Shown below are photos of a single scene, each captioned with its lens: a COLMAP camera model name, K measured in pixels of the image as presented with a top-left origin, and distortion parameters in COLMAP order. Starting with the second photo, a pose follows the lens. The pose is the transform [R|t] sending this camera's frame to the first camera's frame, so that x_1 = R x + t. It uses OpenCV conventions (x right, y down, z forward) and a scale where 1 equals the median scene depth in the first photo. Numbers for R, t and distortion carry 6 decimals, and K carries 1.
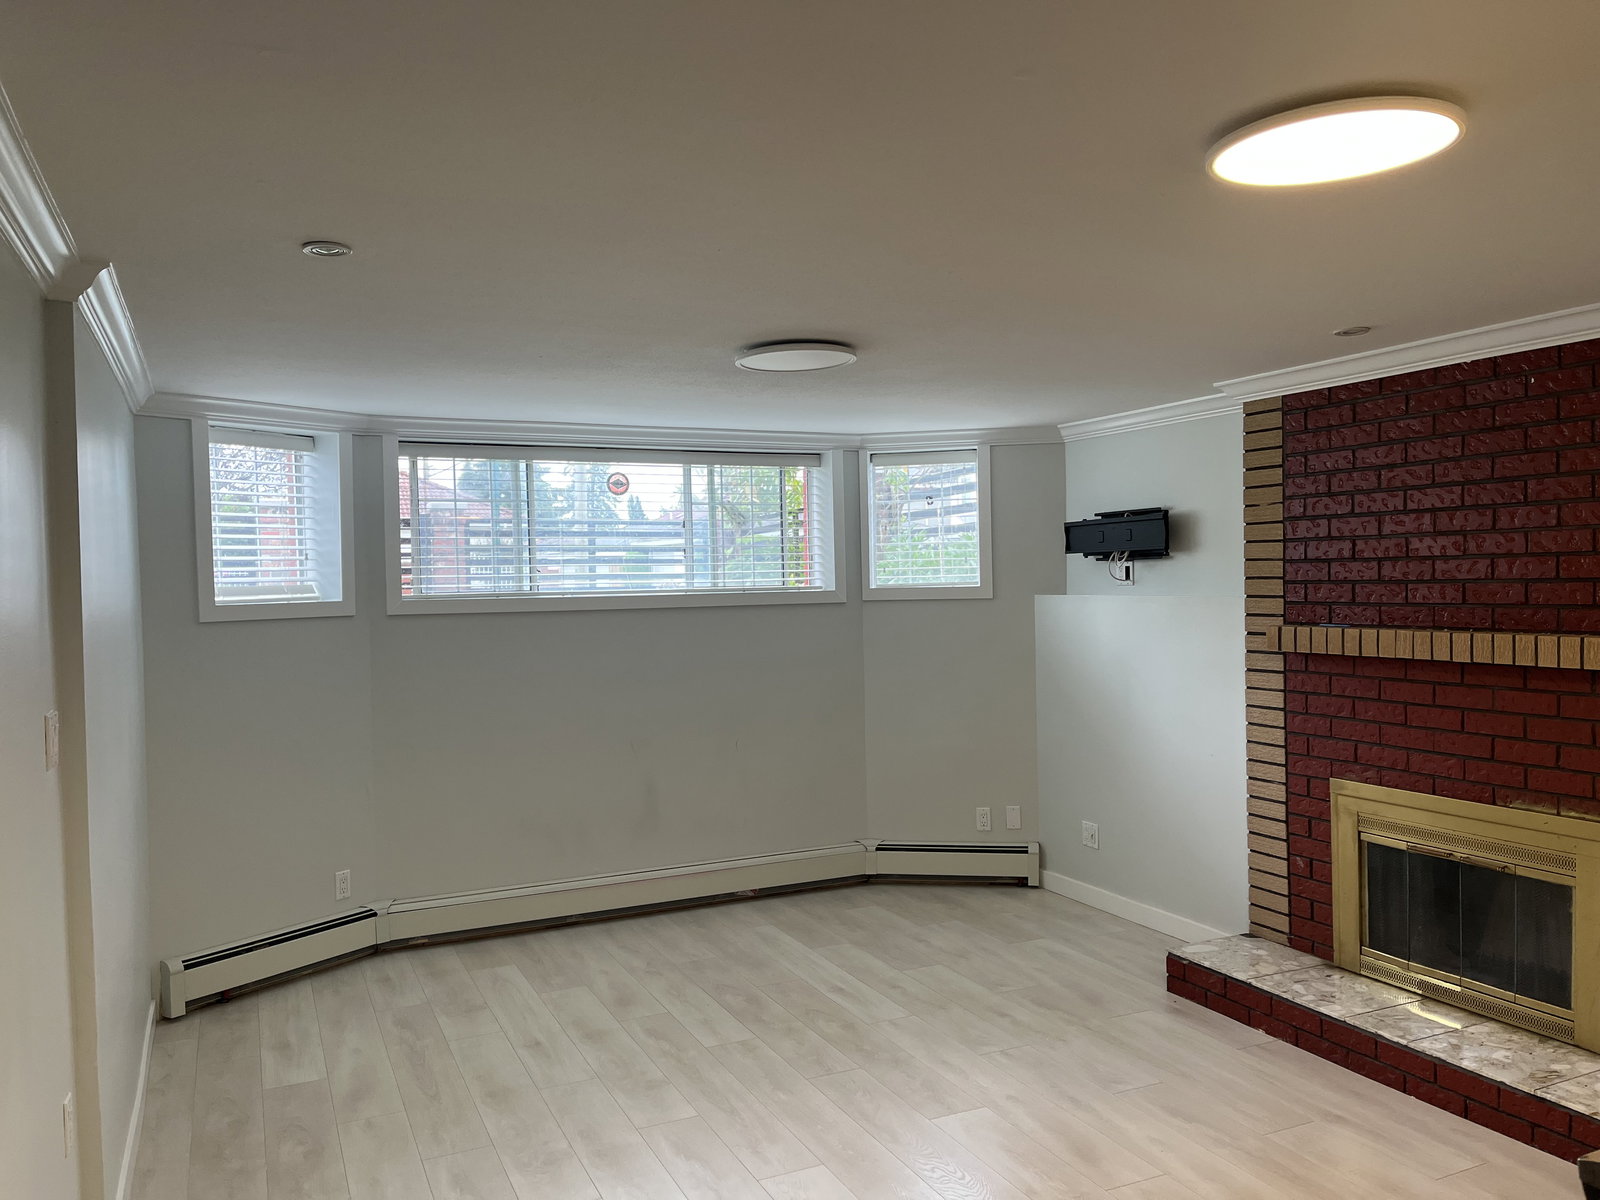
lens RADIAL K [[1205.2, 0, 800.0], [0, 1205.2, 600.0], [0, 0, 1]] dist [0.007965, -0.005907]
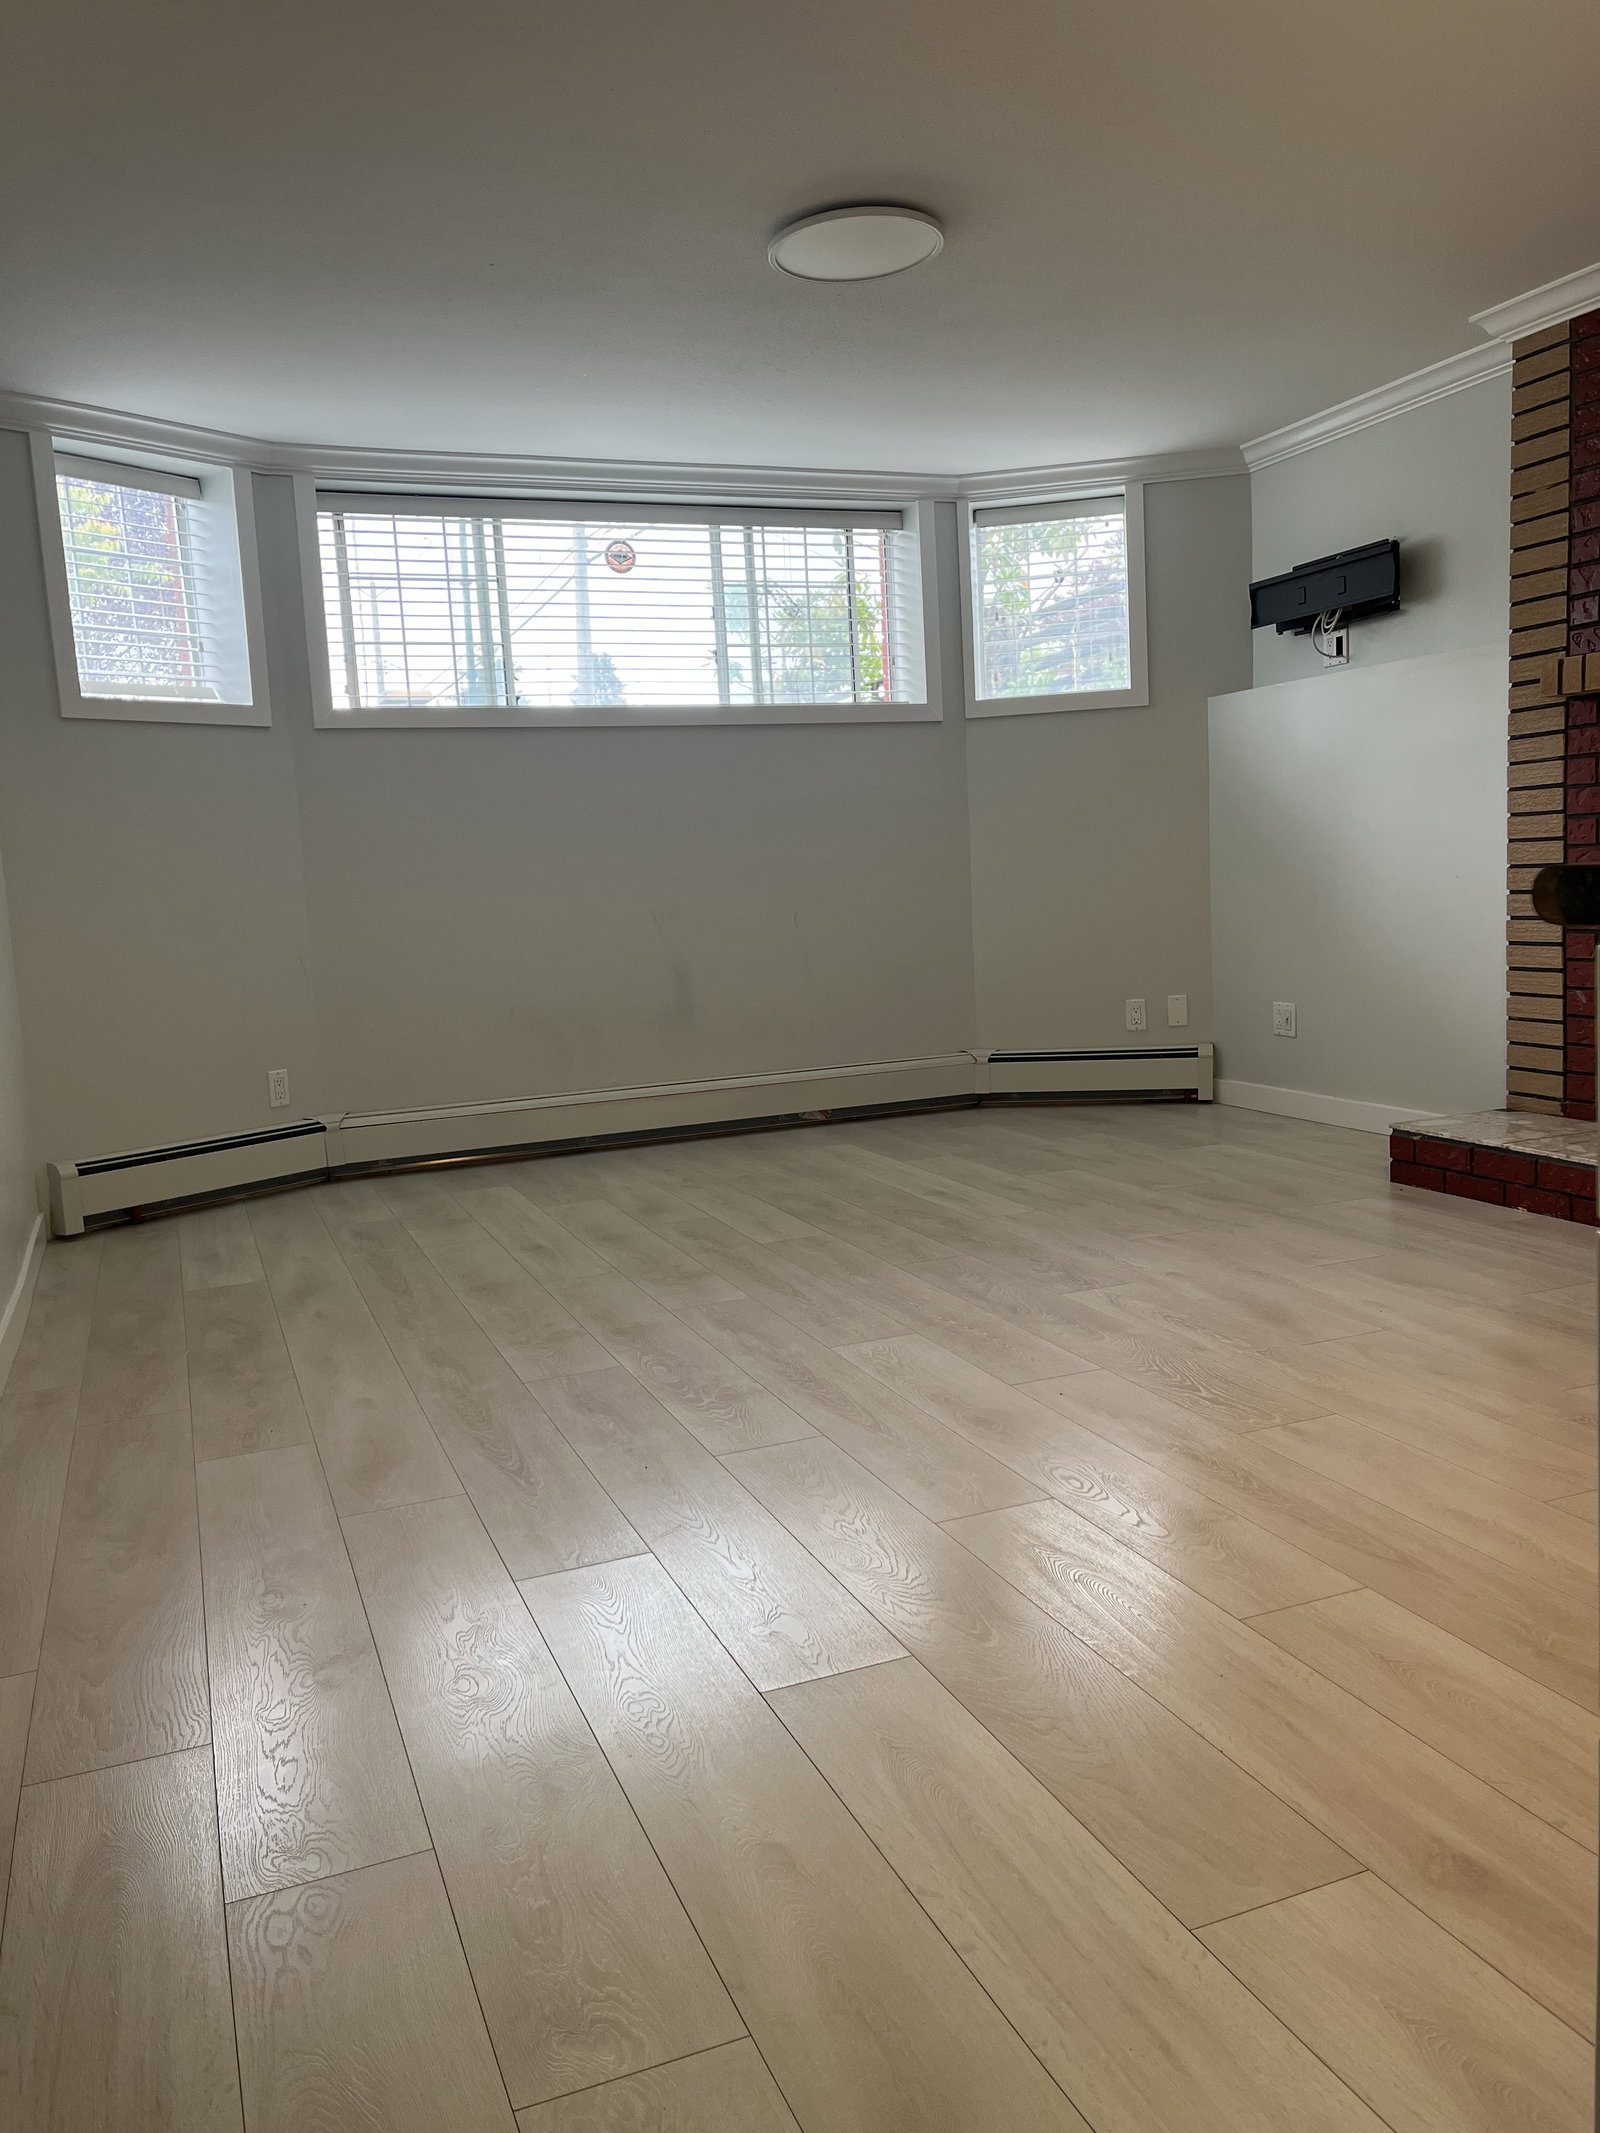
lens RADIAL K [[1612.7, 0, 800.0], [0, 1612.7, 1066.5], [0, 0, 1]] dist [0.005093, -0.005639]
pose [[0.998083, -0.022493, -0.057665, 0.005274], [0.028765, 0.993476, 0.110357, 0.122015], [0.054807, -0.111804, 0.992218, 0.017741]]
